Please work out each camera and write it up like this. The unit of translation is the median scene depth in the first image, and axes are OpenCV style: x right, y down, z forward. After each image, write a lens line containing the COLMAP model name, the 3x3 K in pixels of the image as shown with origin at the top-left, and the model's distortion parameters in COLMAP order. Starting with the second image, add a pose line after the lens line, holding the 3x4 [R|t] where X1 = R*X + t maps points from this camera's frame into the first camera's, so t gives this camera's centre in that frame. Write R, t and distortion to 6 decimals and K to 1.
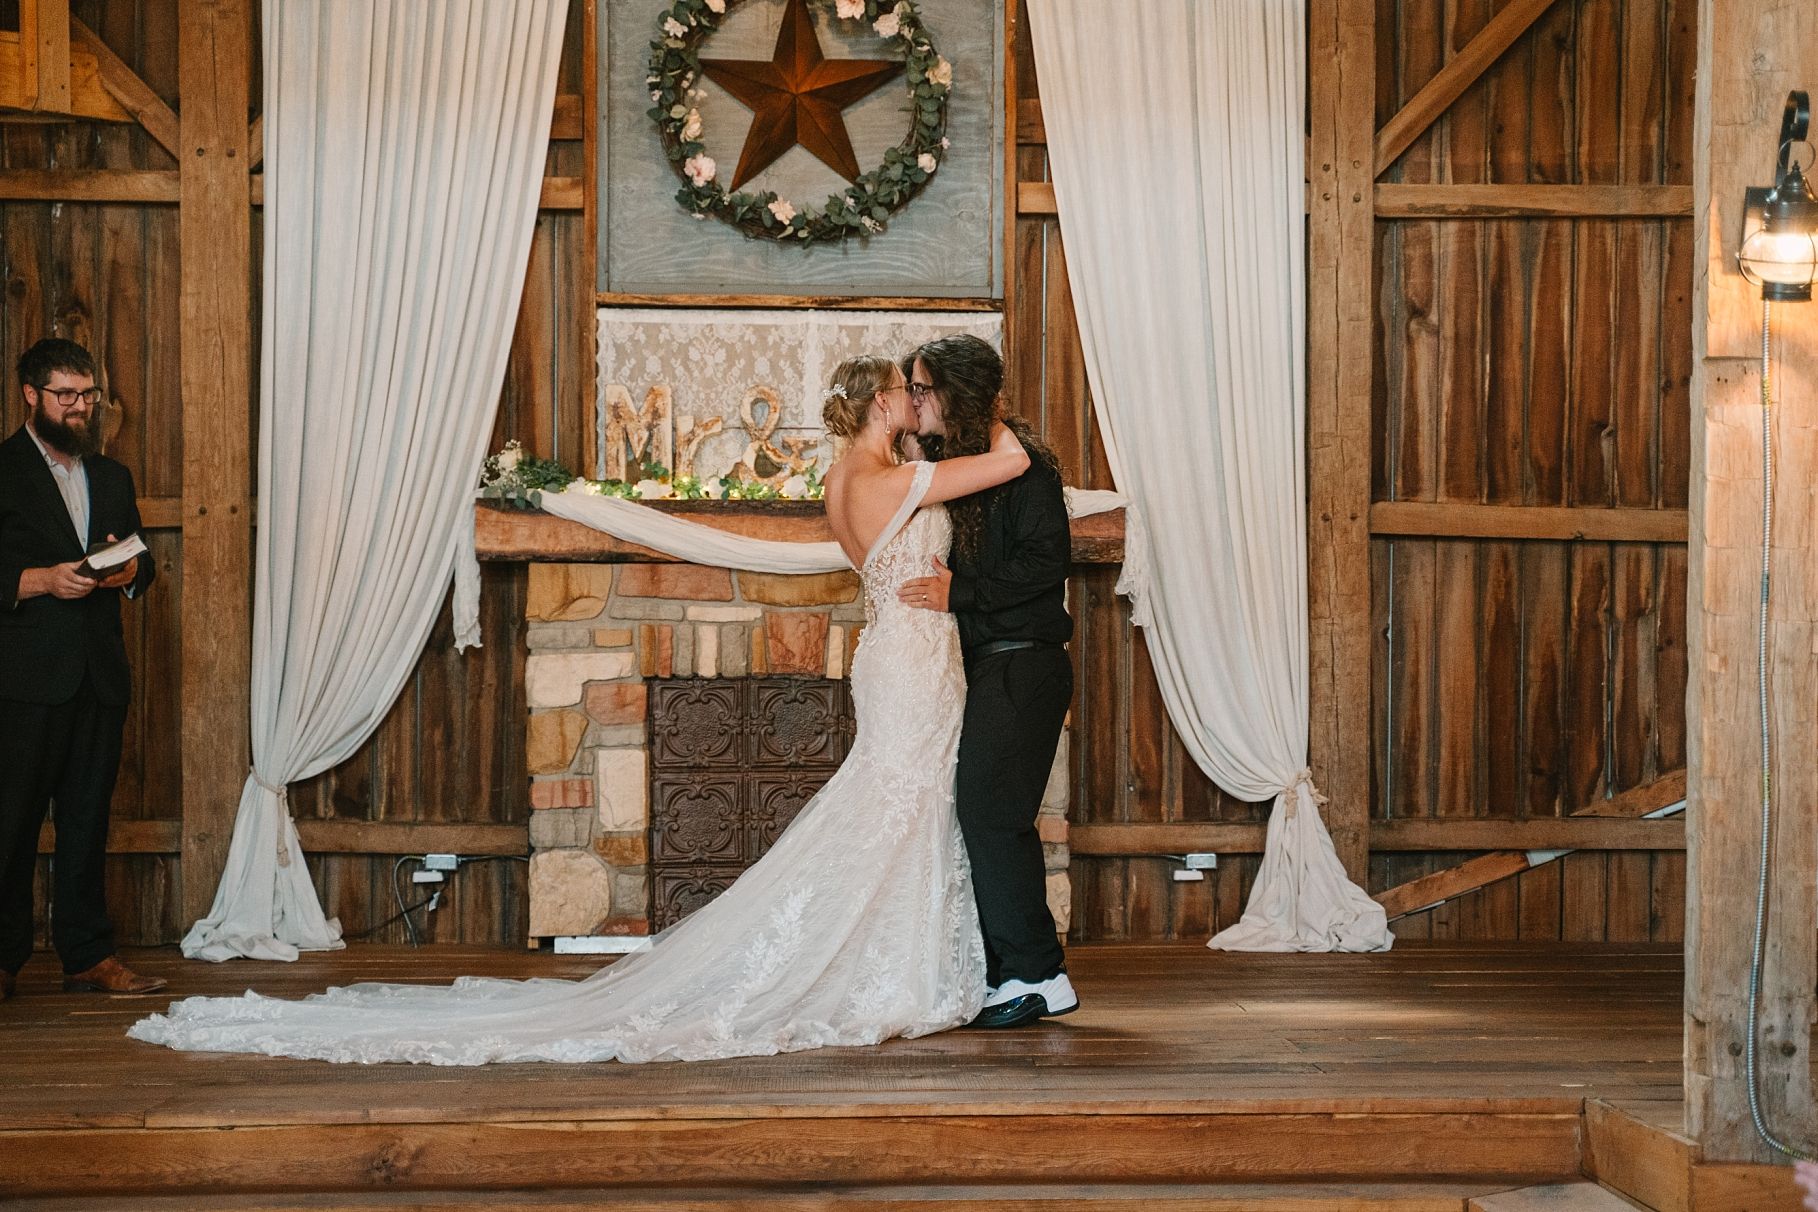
lens RADIAL K [[3393.1, 0, 986.3], [0, 3393.1, 656.6], [0, 0, 1]] dist [0.234289, 0.000000]
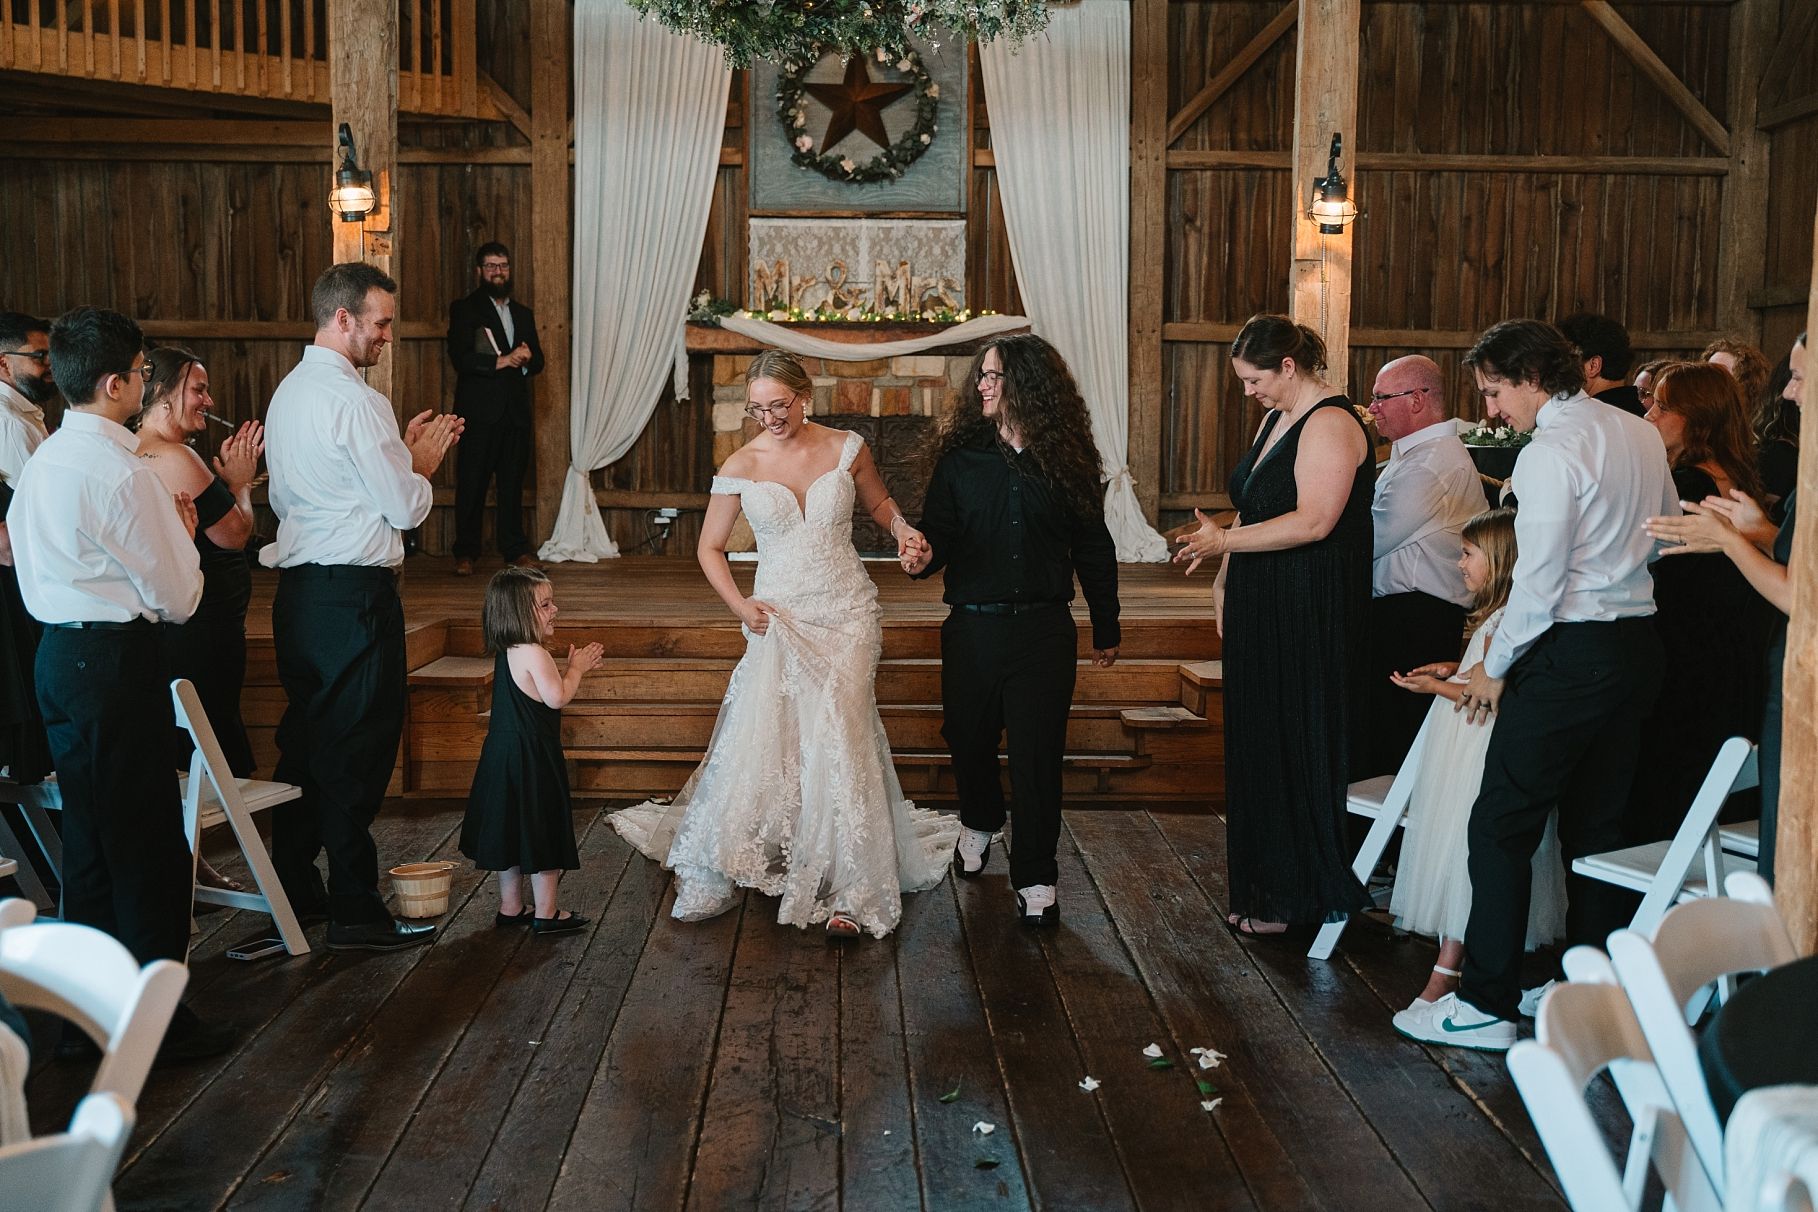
lens RADIAL K [[1914.3, 0, 897.8], [0, 1914.3, 562.6], [0, 0, 1]] dist [0.029691, 0.000000]
pose [[0.999464, 0.005705, -0.032239, 0.002456], [-0.003073, 0.996700, 0.081111, 0.000821], [0.032596, -0.080968, 0.996184, -0.061188]]
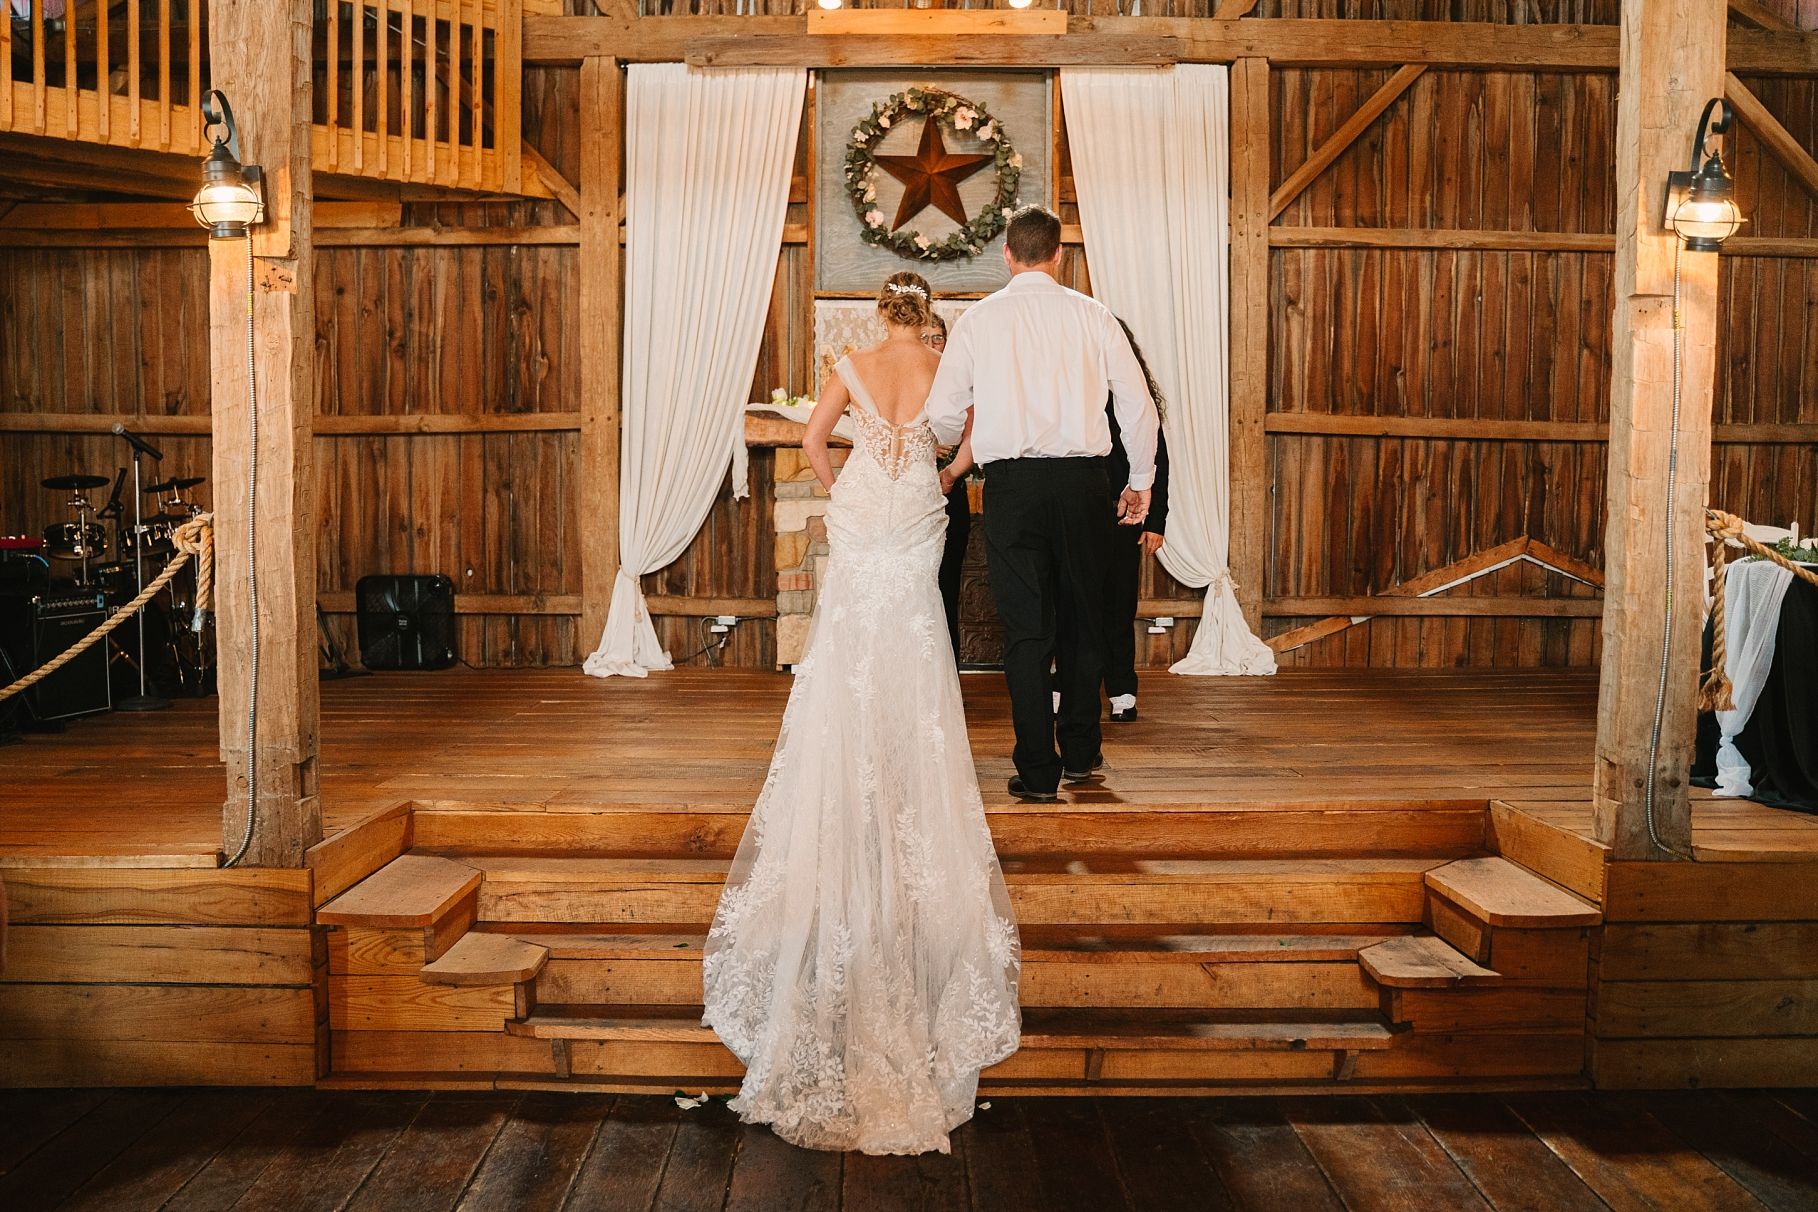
lens RADIAL K [[1801.9, 0, 942.2], [0, 1801.9, 624.8], [0, 0, 1]] dist [-0.069076, 0.000000]
pose [[0.999285, 0.003492, -0.037638, -0.015145], [-0.000906, 0.997650, 0.068506, -0.000723], [0.037789, -0.068423, 0.996940, 0.087260]]
